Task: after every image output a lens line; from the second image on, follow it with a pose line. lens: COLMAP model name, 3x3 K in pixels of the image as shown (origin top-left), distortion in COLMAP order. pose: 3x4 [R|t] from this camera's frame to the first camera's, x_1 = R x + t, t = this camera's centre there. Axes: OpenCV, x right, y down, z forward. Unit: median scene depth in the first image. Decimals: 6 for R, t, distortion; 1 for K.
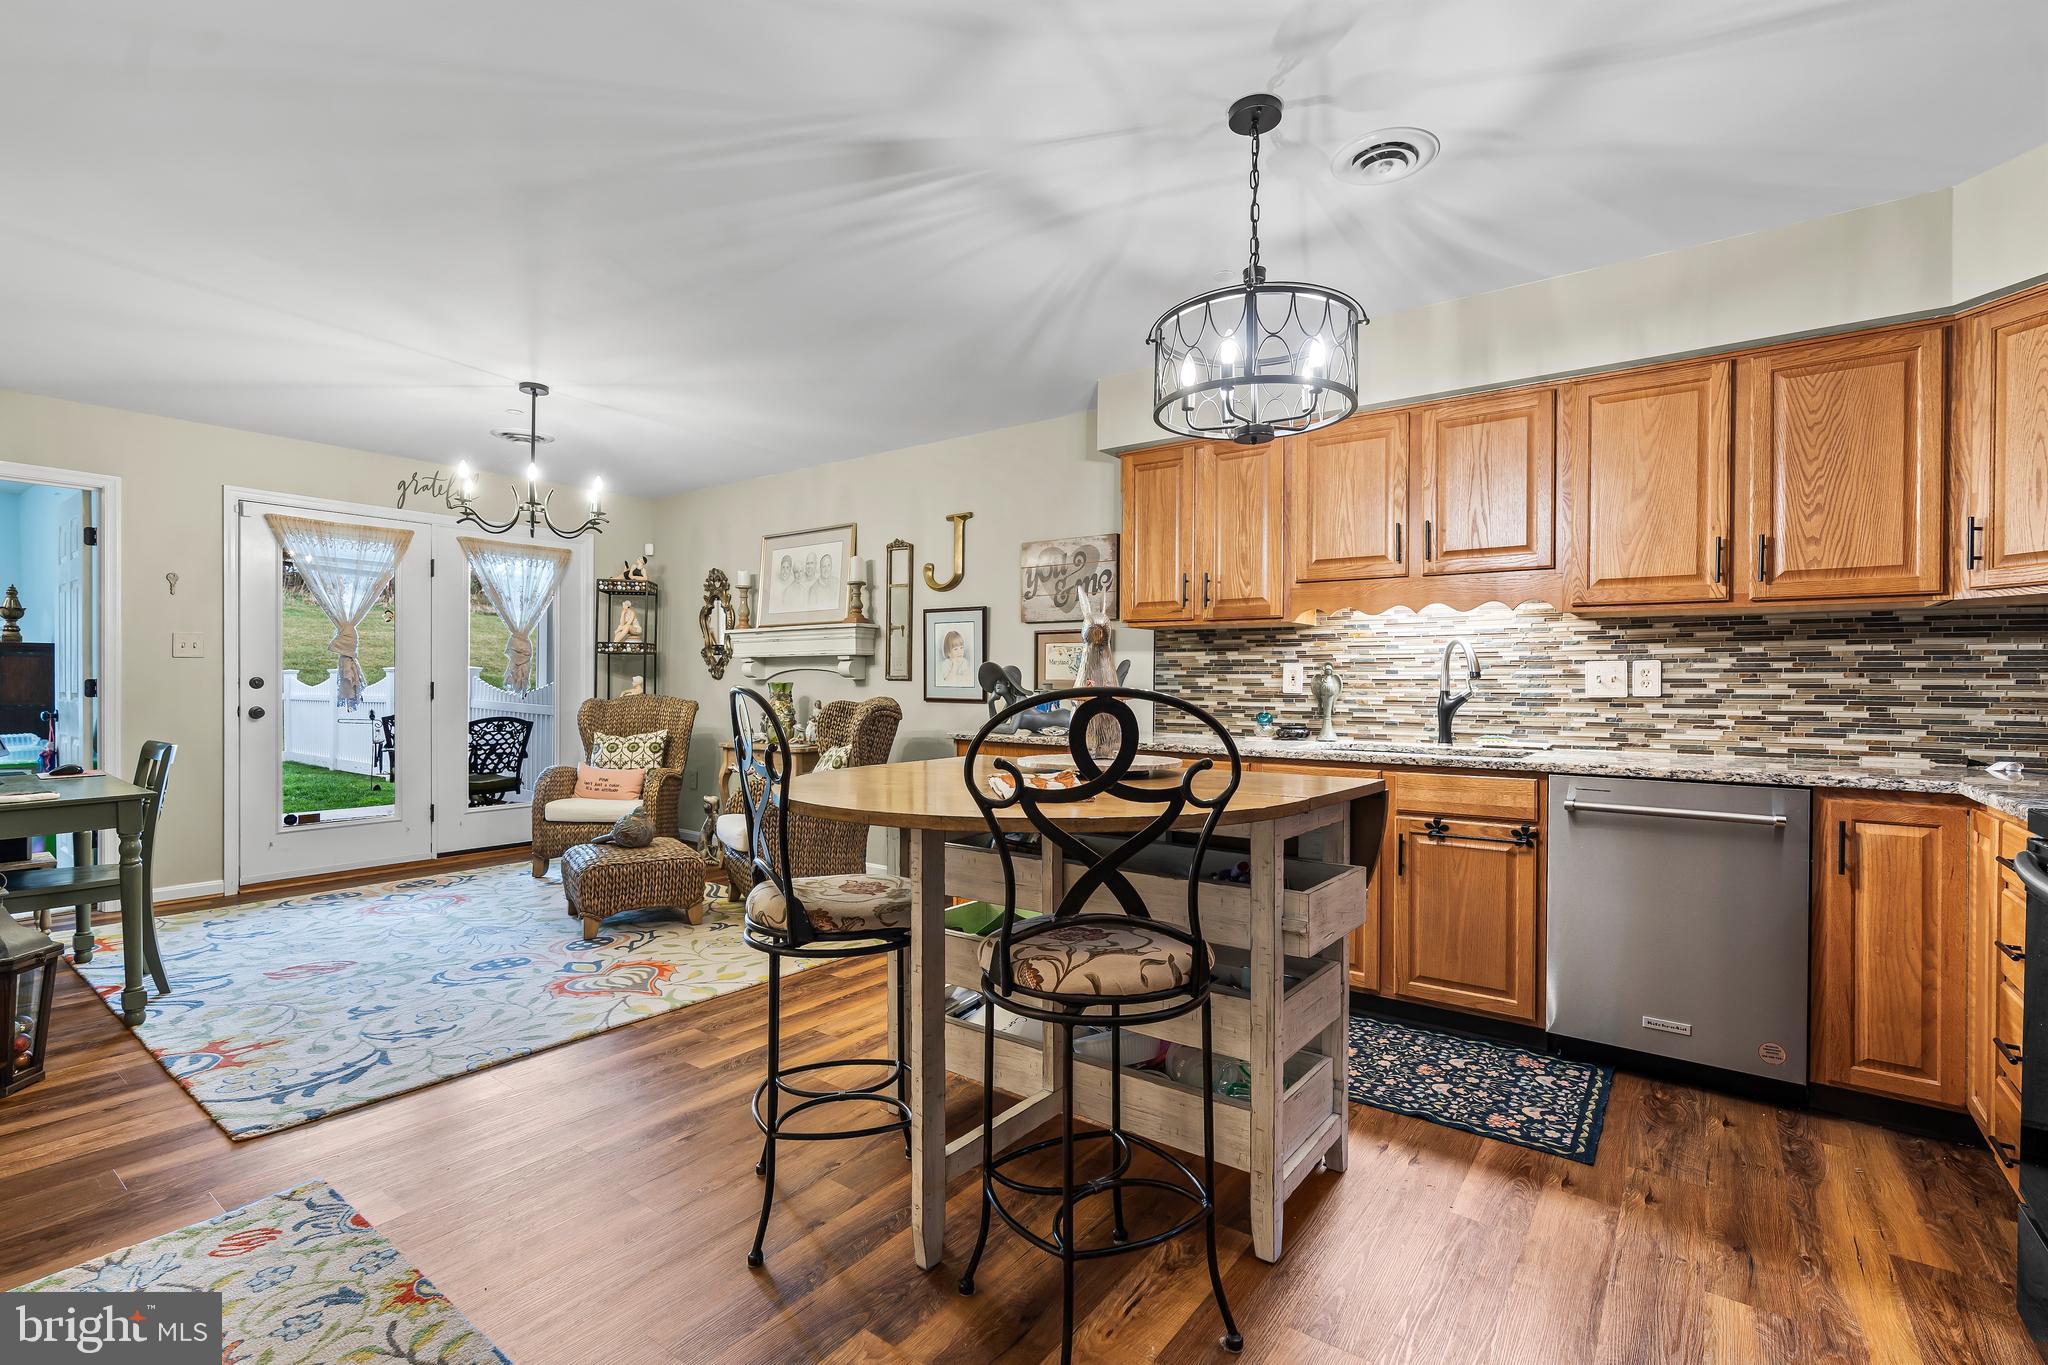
lens RADIAL K [[925.4, 0, 1024.9], [0, 925.4, 684.9], [0, 0, 1]] dist [-0.010739, 0.004567]
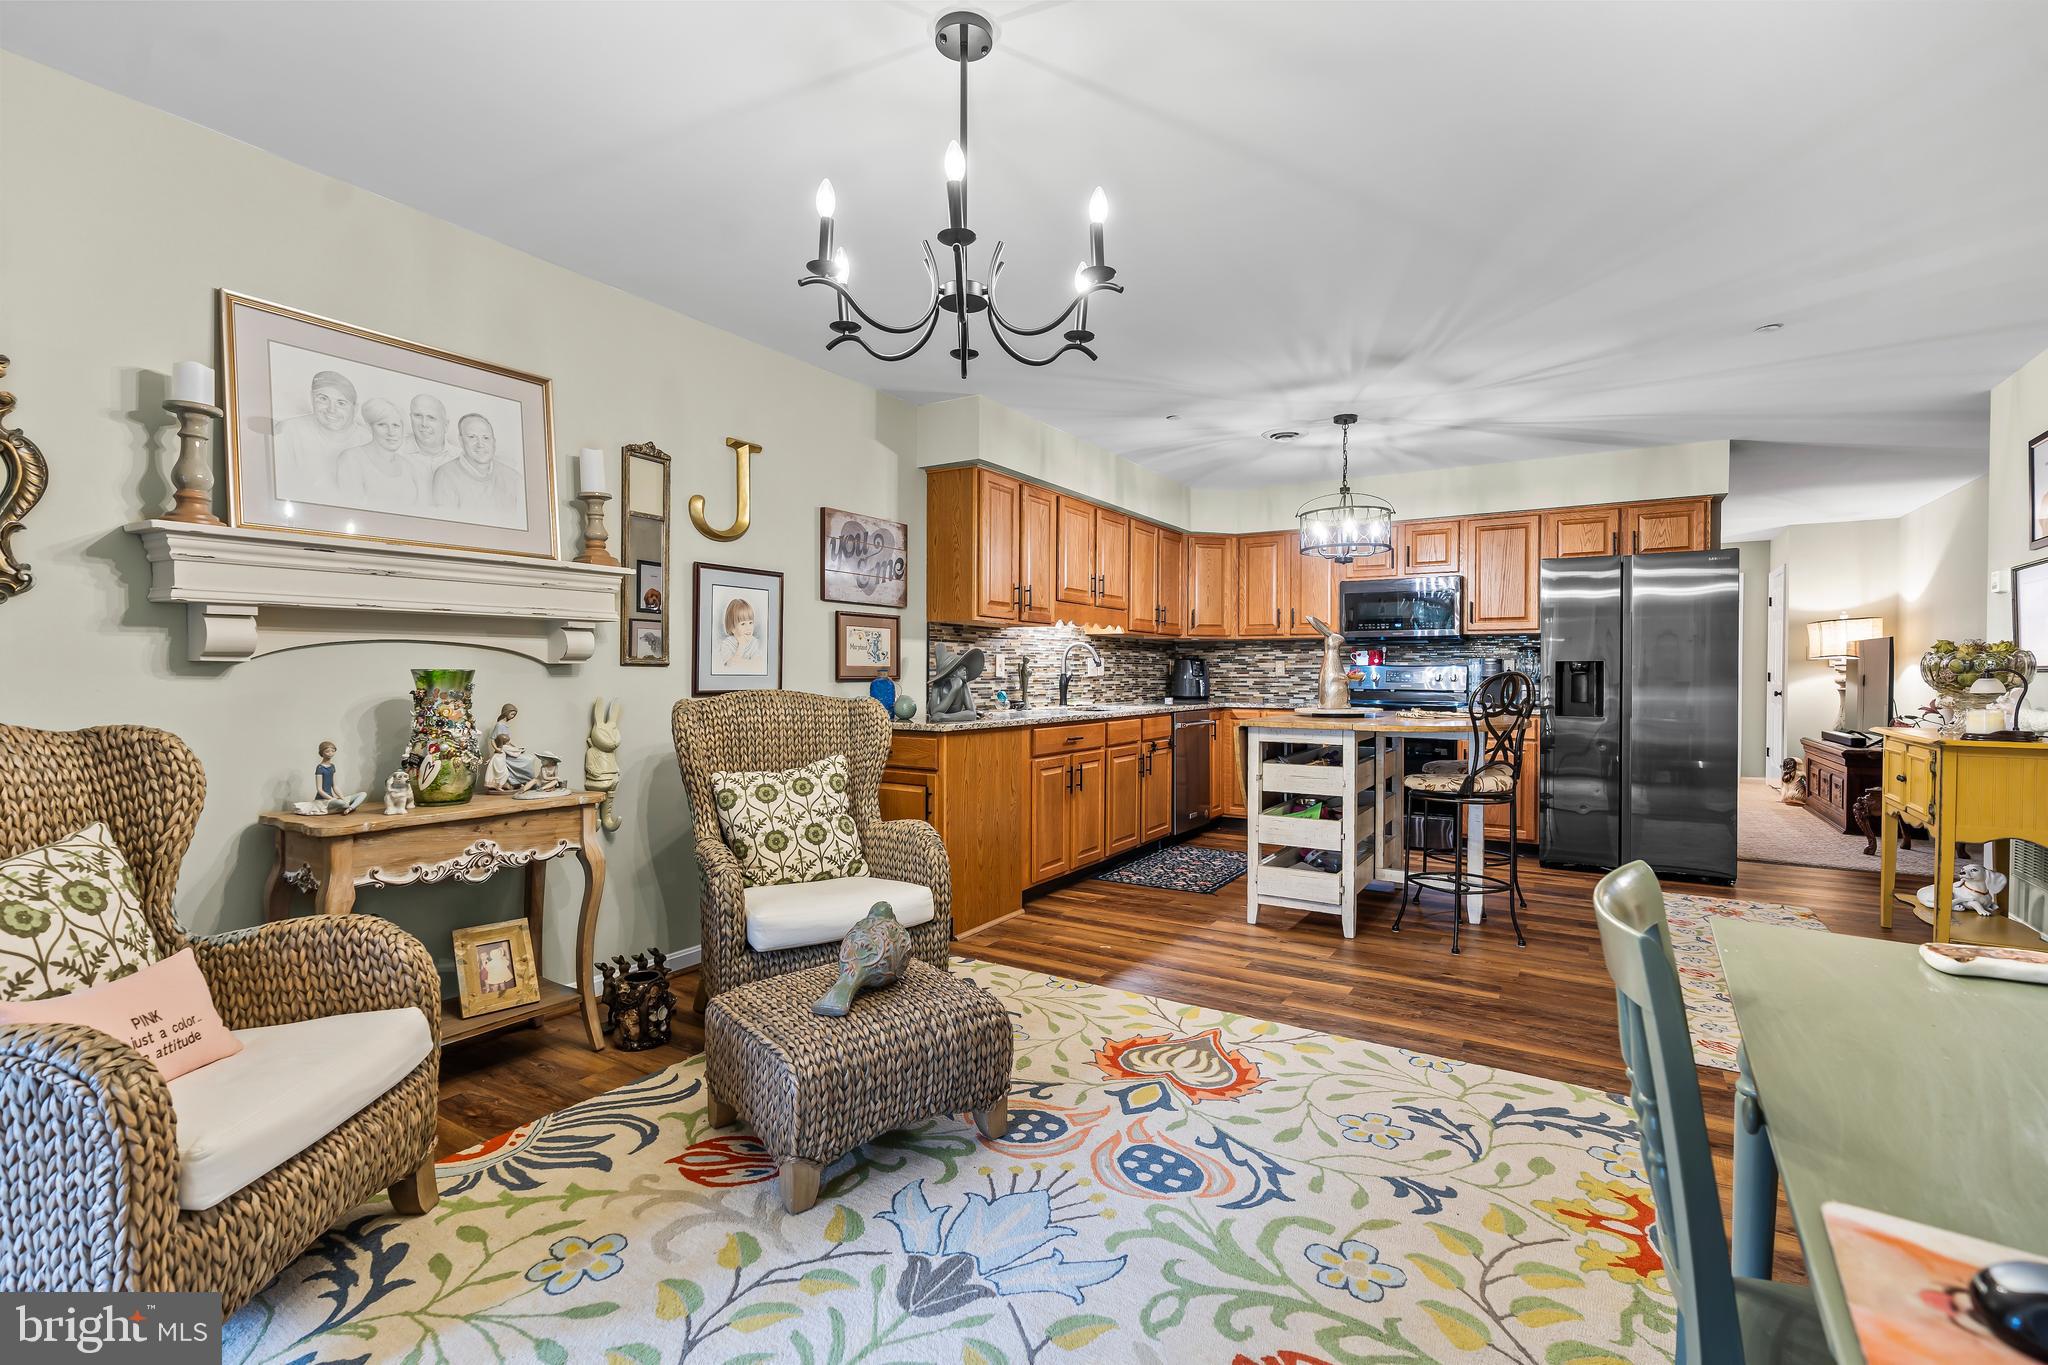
lens RADIAL K [[925.4, 0, 1024.9], [0, 925.4, 684.9], [0, 0, 1]] dist [-0.010739, 0.004567]
pose [[-0.081900, -0.019336, 0.996453, -1.291849], [0.000657, 0.999811, 0.019455, -0.006440], [-0.996640, 0.002248, -0.081872, 1.299707]]
